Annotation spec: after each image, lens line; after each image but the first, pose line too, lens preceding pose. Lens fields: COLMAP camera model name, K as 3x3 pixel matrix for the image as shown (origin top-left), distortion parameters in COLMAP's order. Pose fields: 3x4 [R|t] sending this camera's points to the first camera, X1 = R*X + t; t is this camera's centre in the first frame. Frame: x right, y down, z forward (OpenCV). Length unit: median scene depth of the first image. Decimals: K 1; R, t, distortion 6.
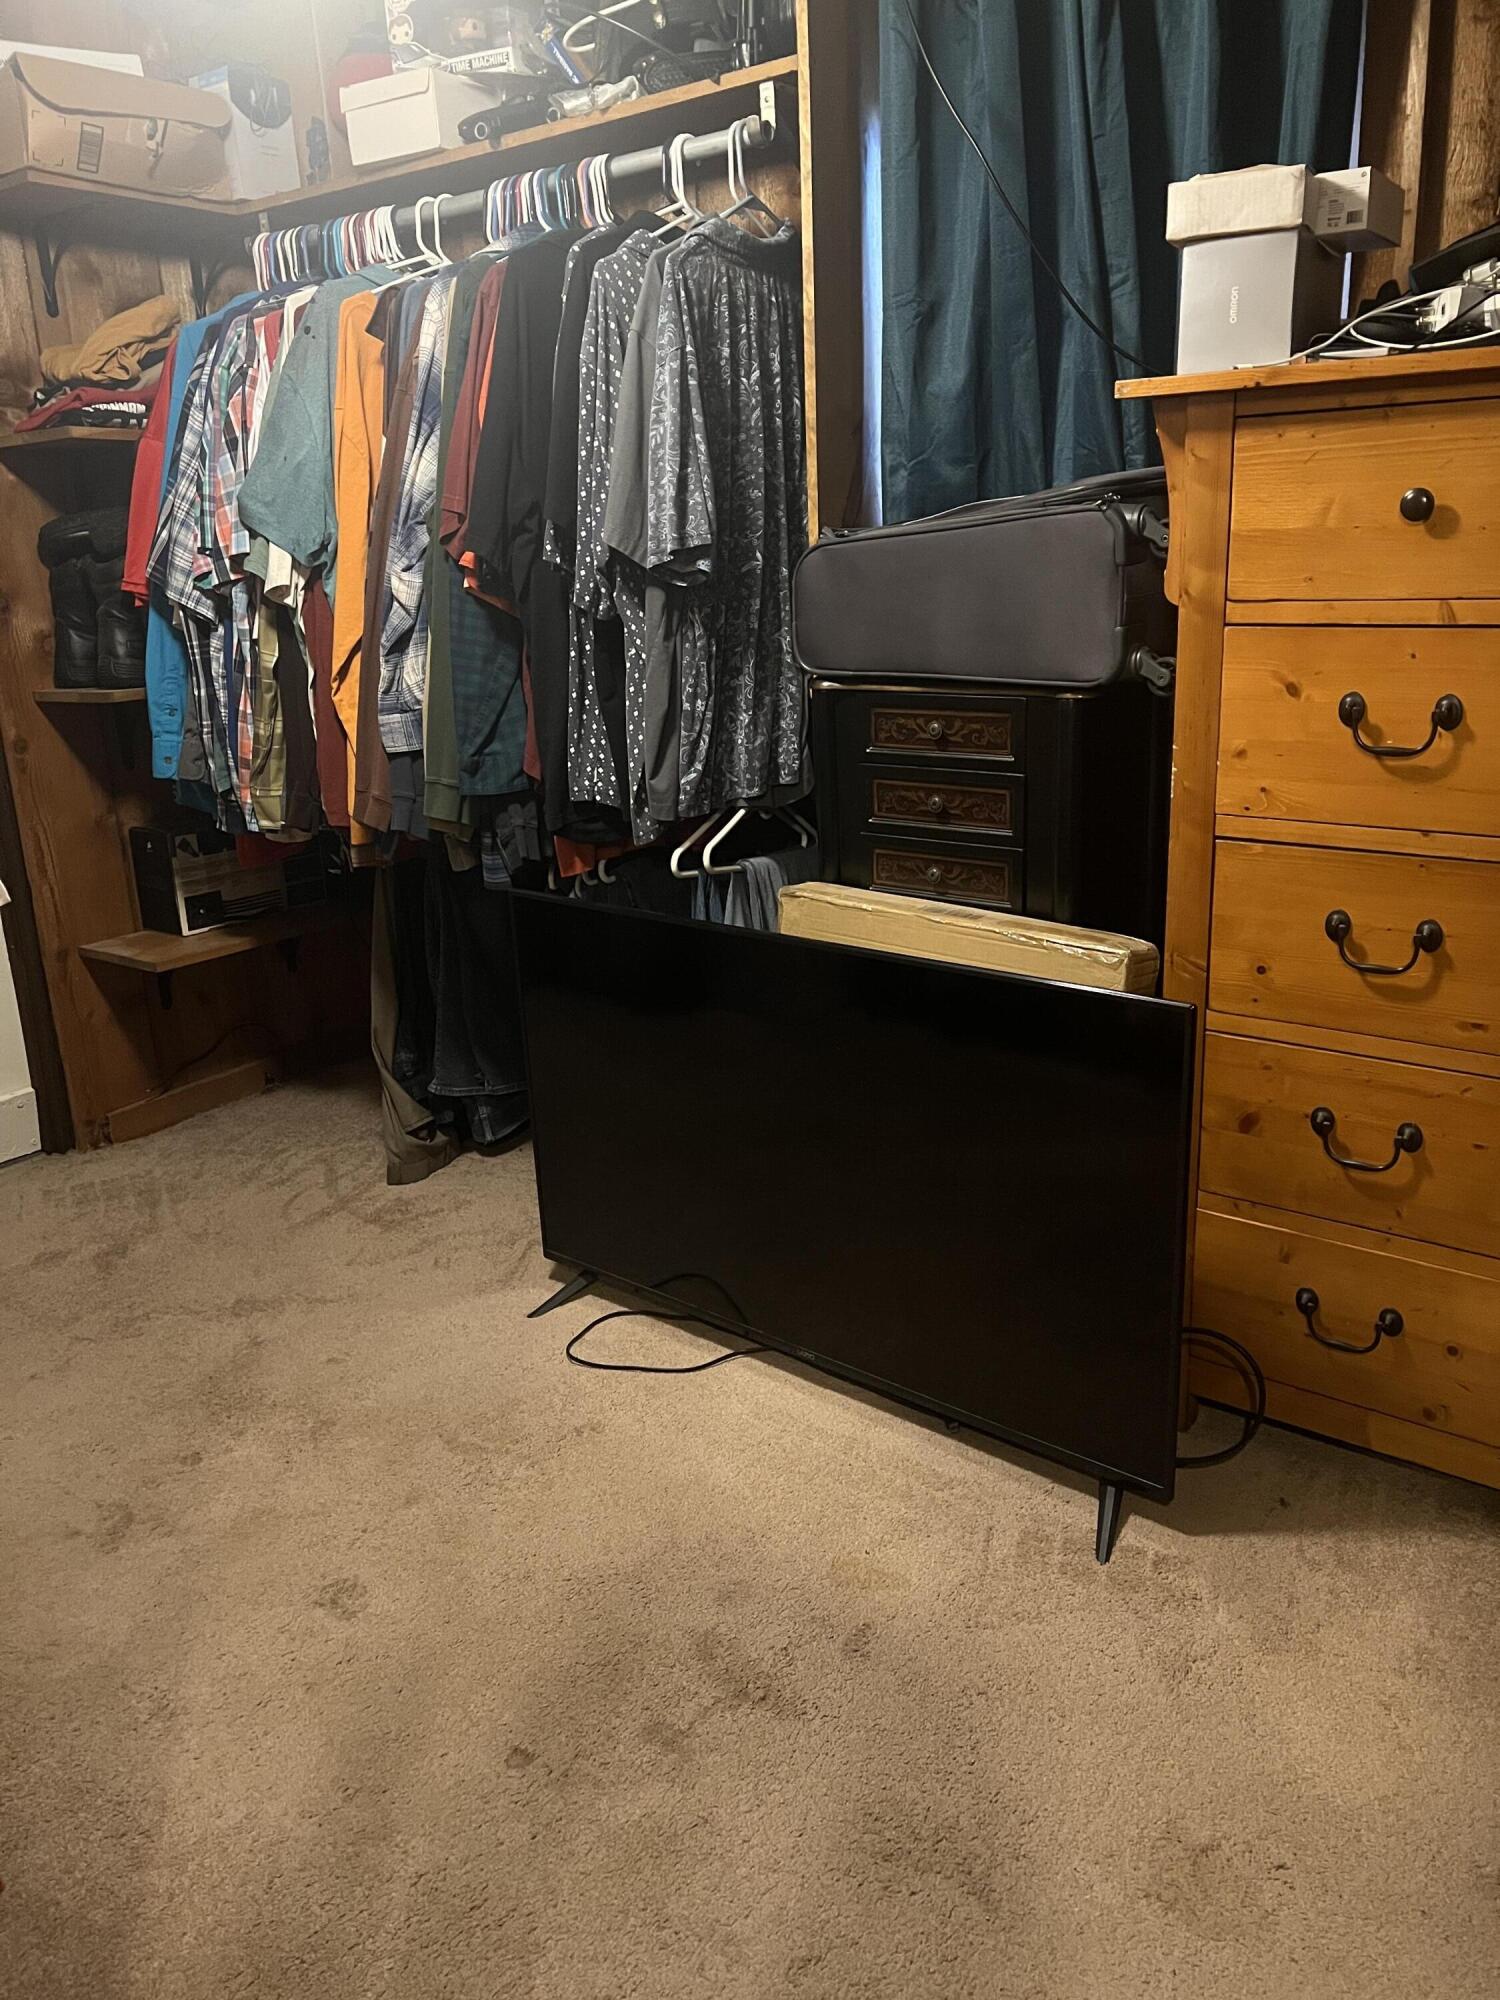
lens RADIAL K [[1516.7, 0, 750.0], [0, 1516.7, 1000.0], [0, 0, 1]] dist [-0.000124, -0.010068]
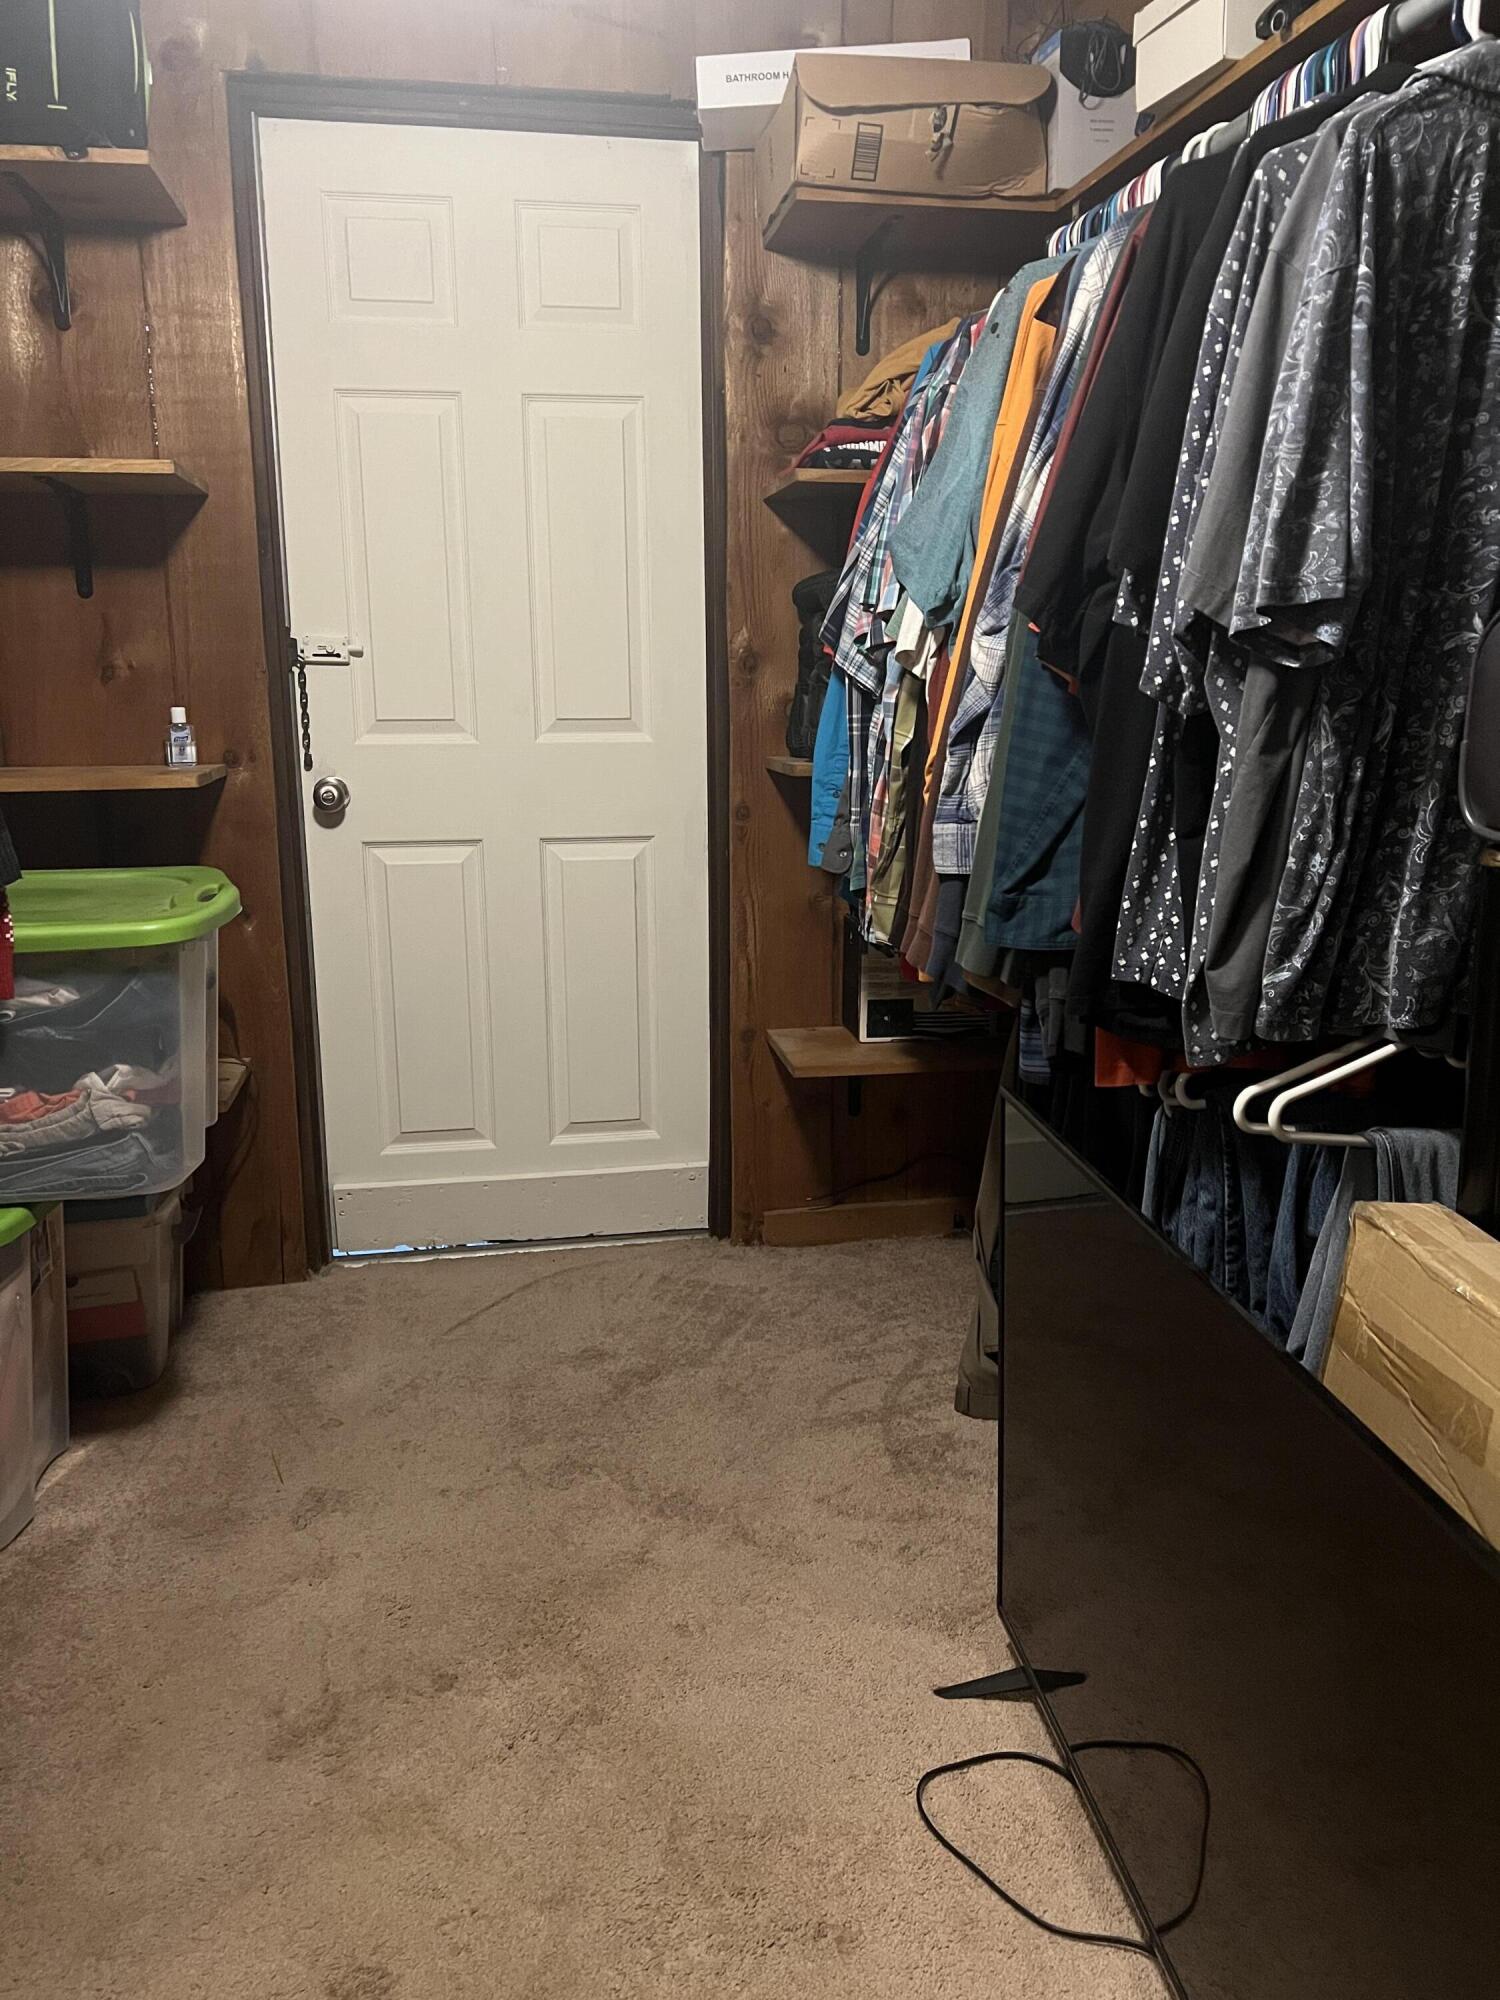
lens RADIAL K [[1505.2, 0, 748.2], [0, 1505.2, 966.5], [0, 0, 1]] dist [0.074586, -0.077460]
pose [[0.722479, 0.176356, -0.668523, 0.209069], [-0.225326, 0.974190, 0.013478, -0.108919], [0.653645, 0.140898, 0.743570, 0.397895]]
